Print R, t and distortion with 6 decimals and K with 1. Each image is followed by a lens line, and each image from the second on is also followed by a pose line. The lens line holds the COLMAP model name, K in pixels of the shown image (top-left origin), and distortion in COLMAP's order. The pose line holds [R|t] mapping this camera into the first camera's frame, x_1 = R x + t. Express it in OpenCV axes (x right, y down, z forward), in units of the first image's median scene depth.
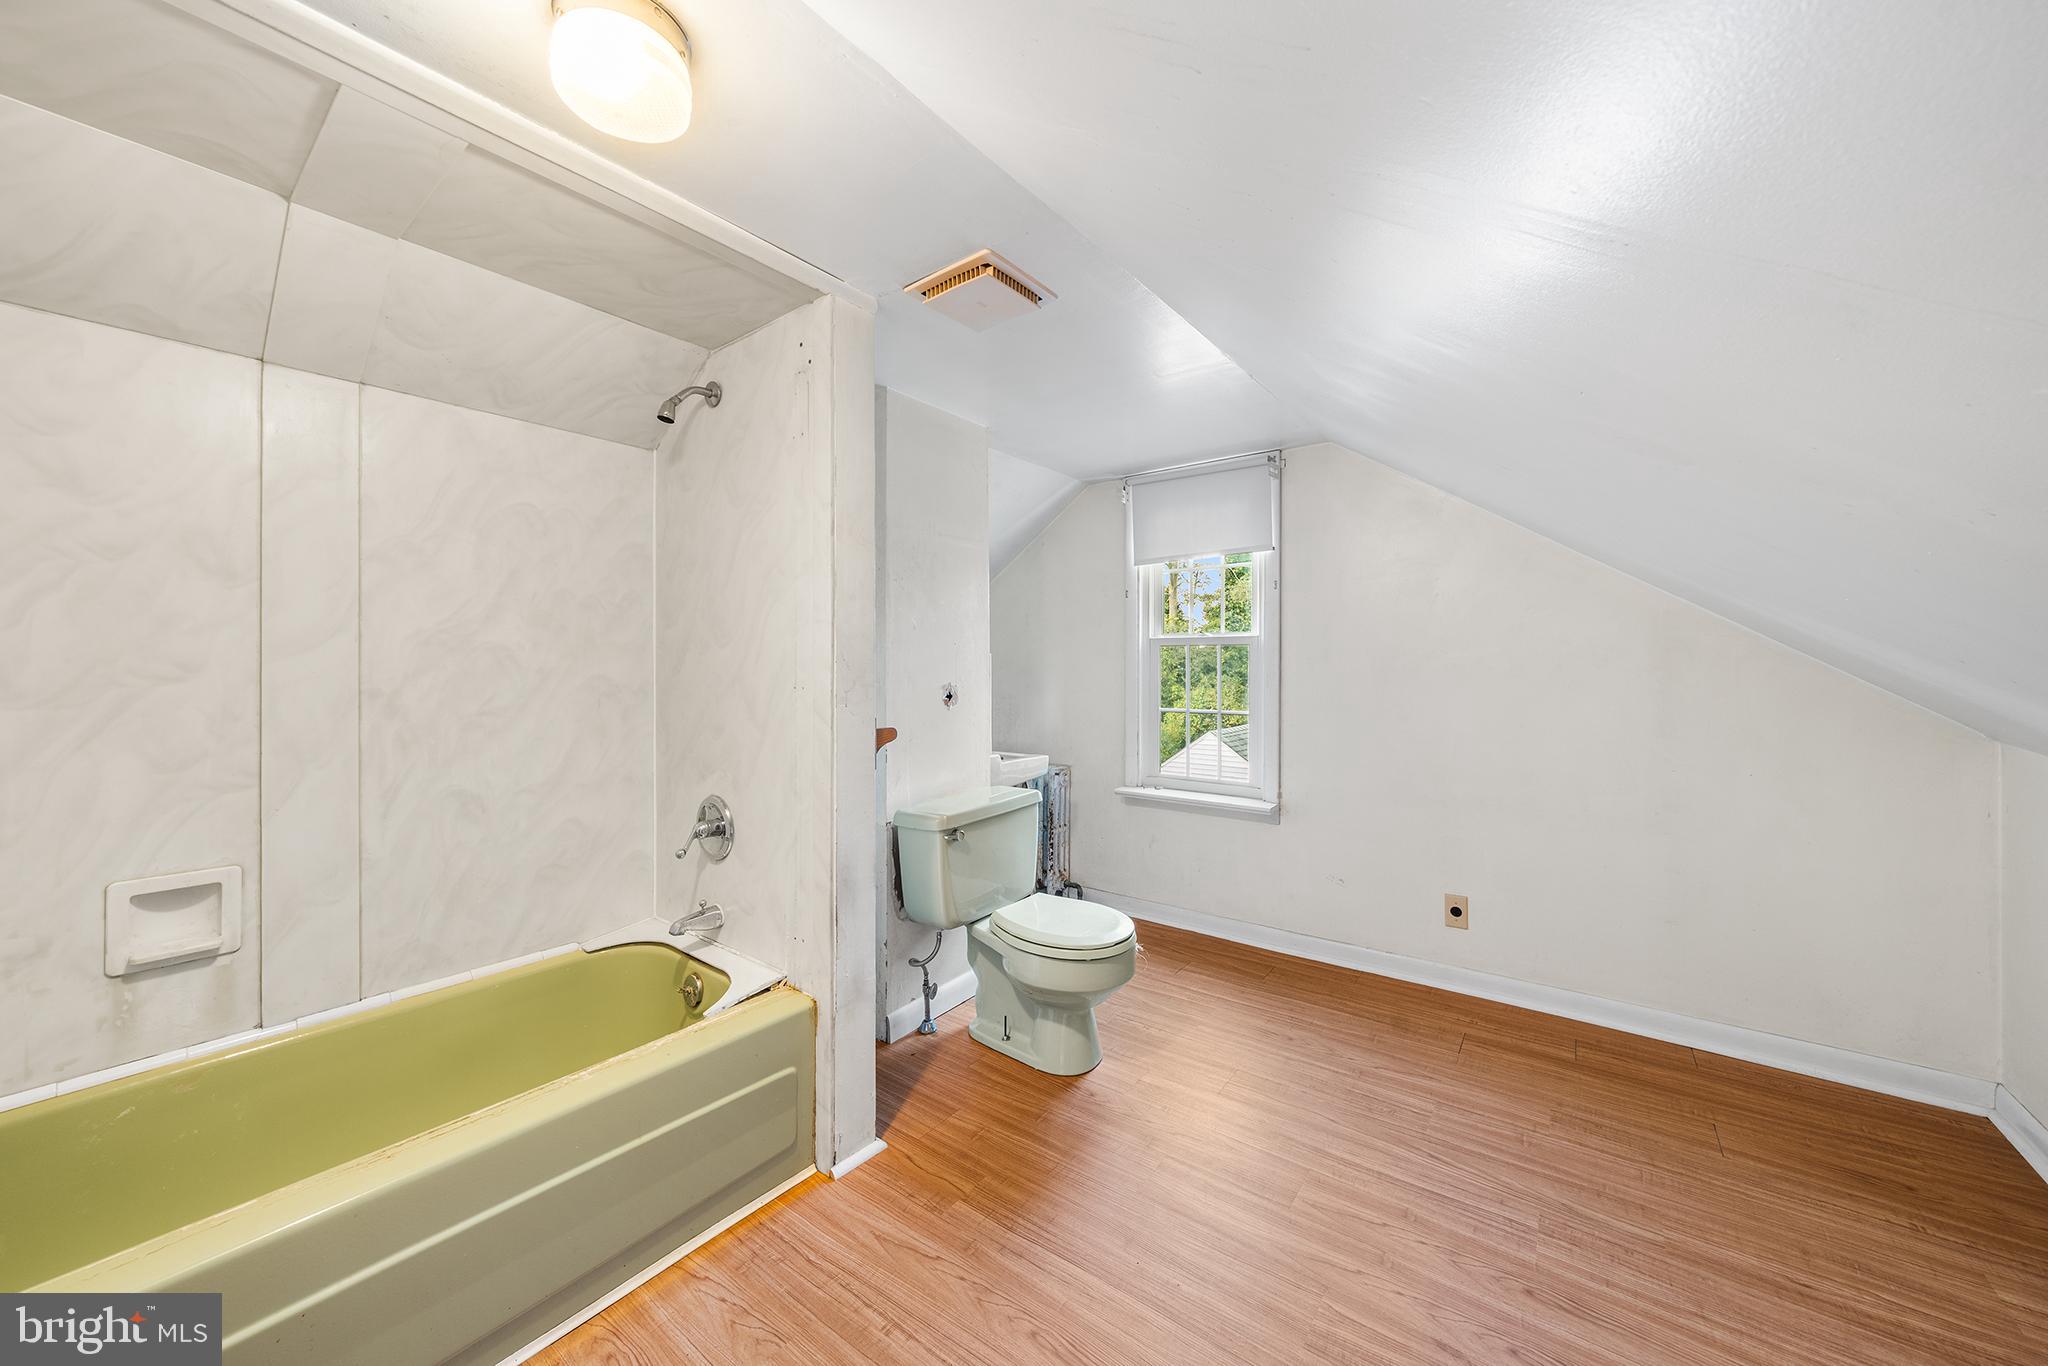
lens RADIAL K [[724.4, 0, 1023.6], [0, 724.4, 673.9], [0, 0, 1]] dist [0.000171, 0.000000]
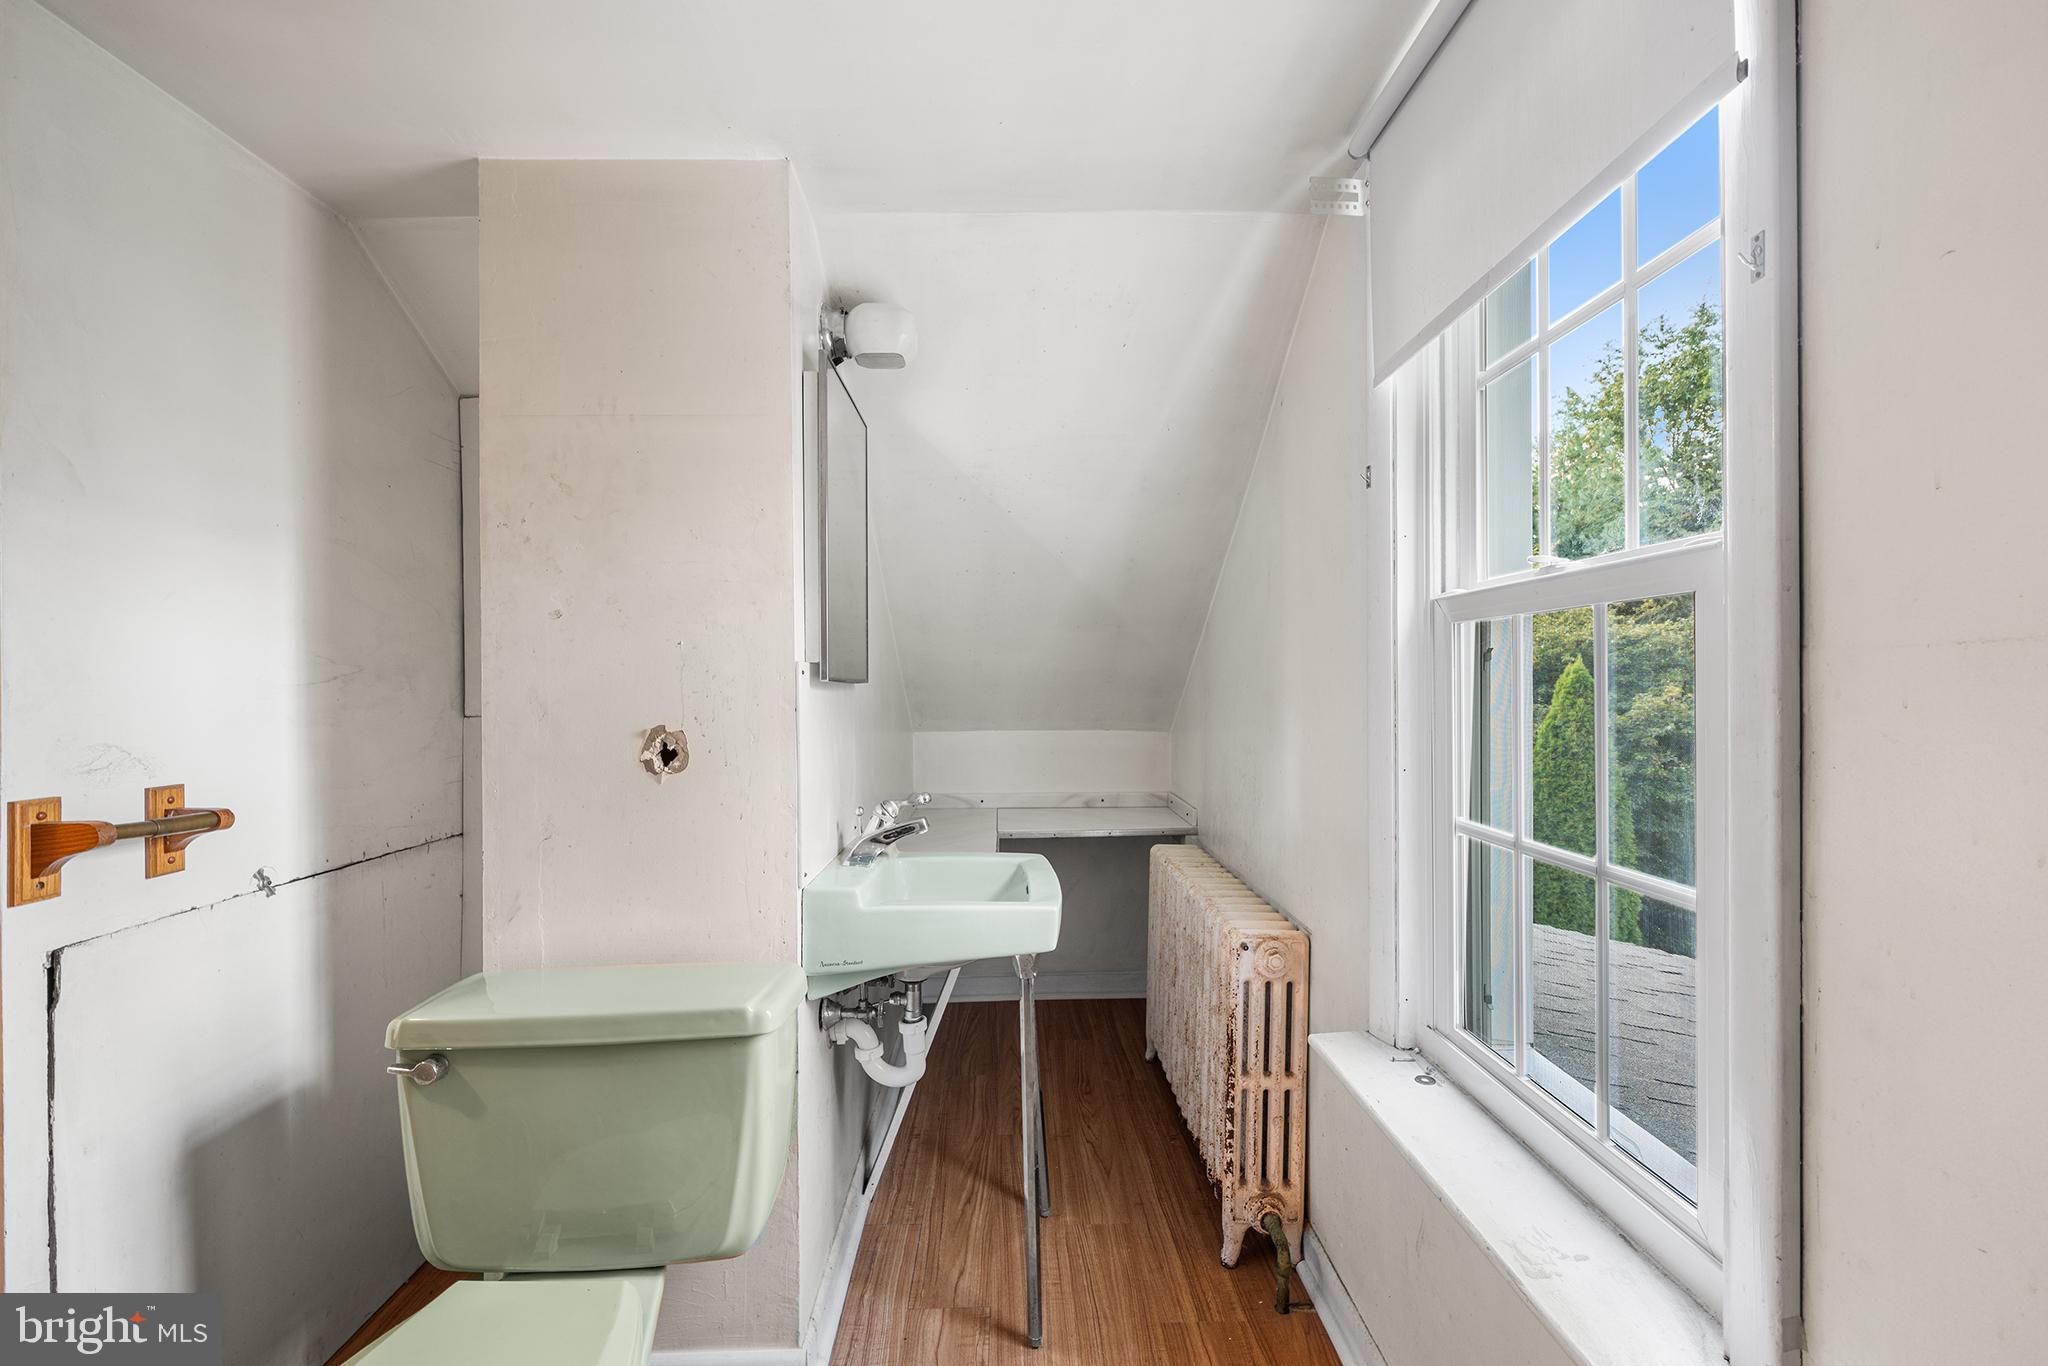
lens RADIAL K [[813.1, 0, 1022.9], [0, 813.1, 683.7], [0, 0, 1]] dist [-0.001720, 0.000018]
pose [[0.620308, -0.002981, -0.784352, 0.325447], [-0.002170, 0.999982, -0.005516, -0.008682], [0.784355, 0.005124, 0.620291, 0.595658]]
